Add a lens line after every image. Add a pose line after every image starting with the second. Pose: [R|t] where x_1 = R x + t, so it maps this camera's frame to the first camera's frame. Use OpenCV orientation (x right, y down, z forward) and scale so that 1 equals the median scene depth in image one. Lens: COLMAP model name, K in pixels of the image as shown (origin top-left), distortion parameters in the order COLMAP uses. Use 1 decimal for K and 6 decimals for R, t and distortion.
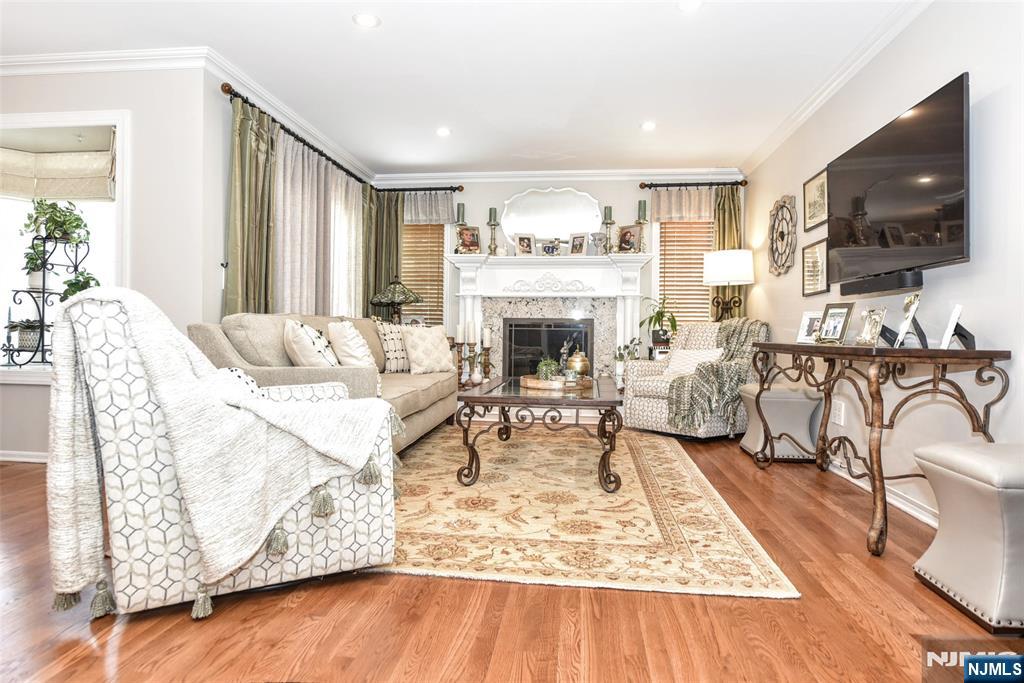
lens RADIAL K [[574.7, 0, 501.5], [0, 574.7, 341.5], [0, 0, 1]] dist [-0.007637, -0.000797]
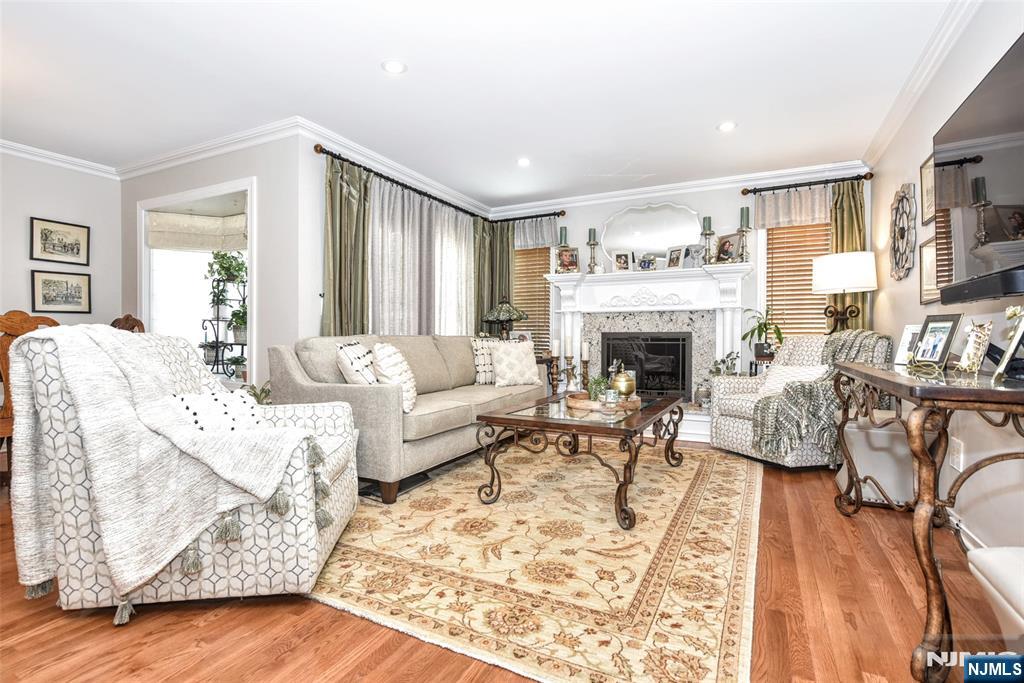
lens RADIAL K [[485.0, 0, 510.0], [0, 485.0, 344.9], [0, 0, 1]] dist [-0.004833, -0.001926]
pose [[0.941340, -0.005129, -0.337420, 0.220332], [0.003484, 0.999979, -0.005481, -0.020805], [0.337441, 0.003984, 0.941338, 0.167495]]
